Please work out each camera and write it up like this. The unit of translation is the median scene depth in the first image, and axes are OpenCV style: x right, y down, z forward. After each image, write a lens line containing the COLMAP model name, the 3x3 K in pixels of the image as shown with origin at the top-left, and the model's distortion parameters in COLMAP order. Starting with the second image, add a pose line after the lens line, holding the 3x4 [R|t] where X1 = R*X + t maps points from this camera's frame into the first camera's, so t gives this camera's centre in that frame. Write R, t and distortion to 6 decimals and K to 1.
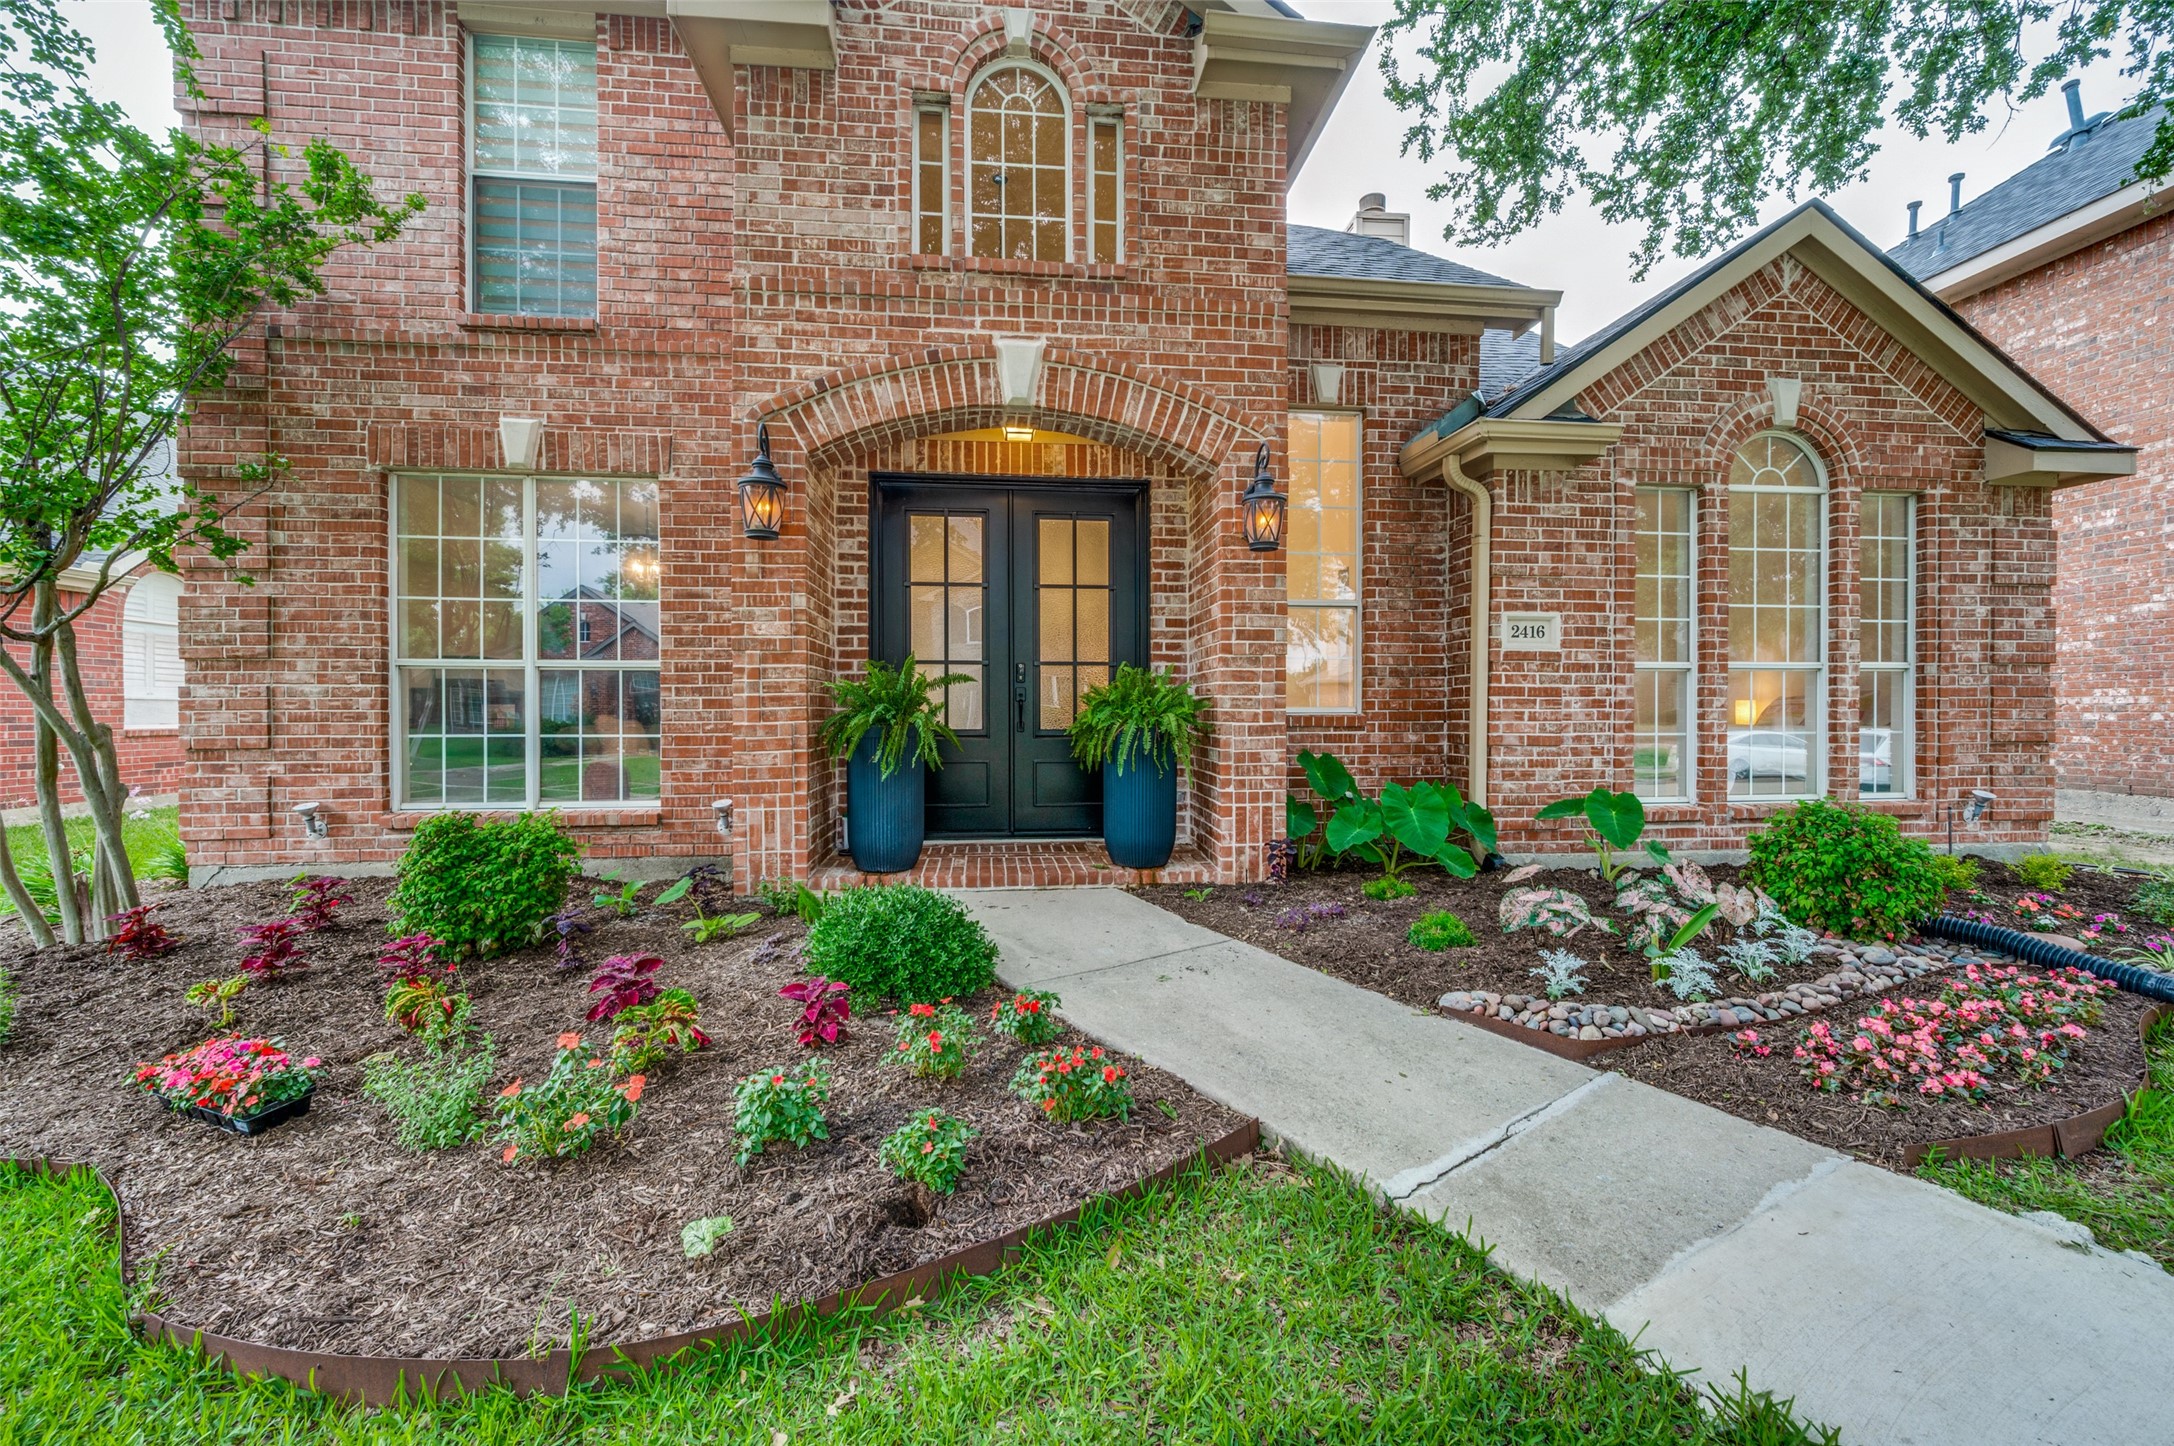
lens RADIAL K [[1064.0, 0, 1089.1], [0, 1064.0, 726.0], [0, 0, 1]] dist [-0.000534, 0.000278]
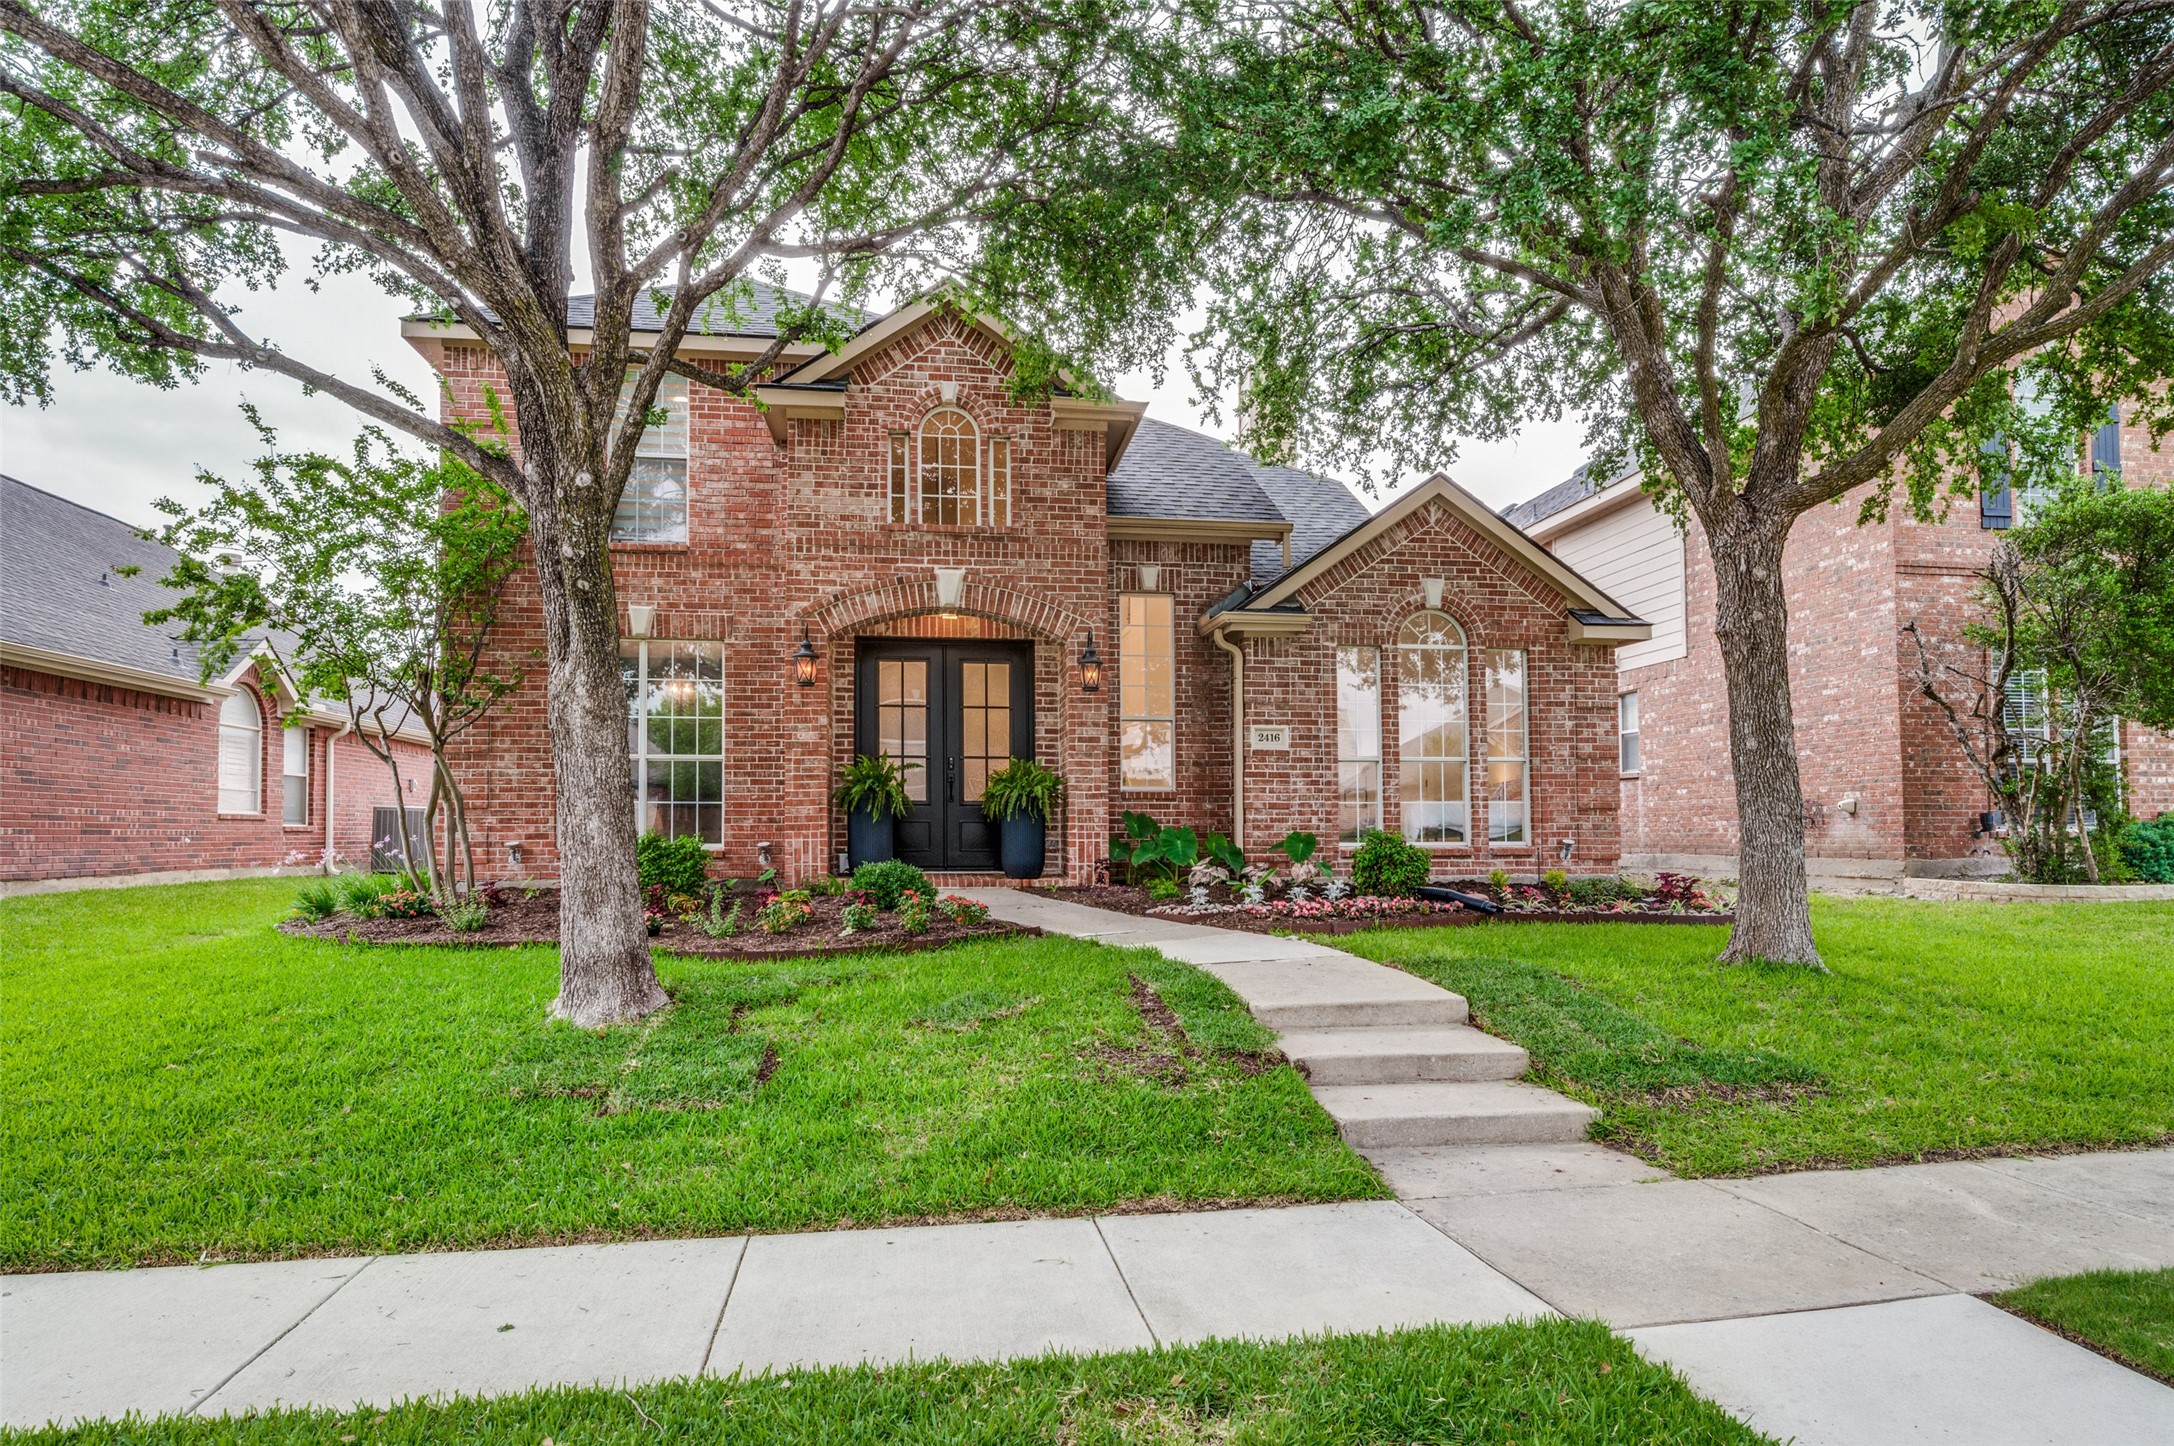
lens RADIAL K [[1064.0, 0, 1062.4], [0, 1064.0, 821.8], [0, 0, 1]] dist [-0.000534, 0.000278]
pose [[0.999288, -0.001345, 0.037698, 0.042920], [0.001495, 0.999991, -0.003934, 0.045220], [-0.037692, 0.003987, 0.999281, -0.604461]]
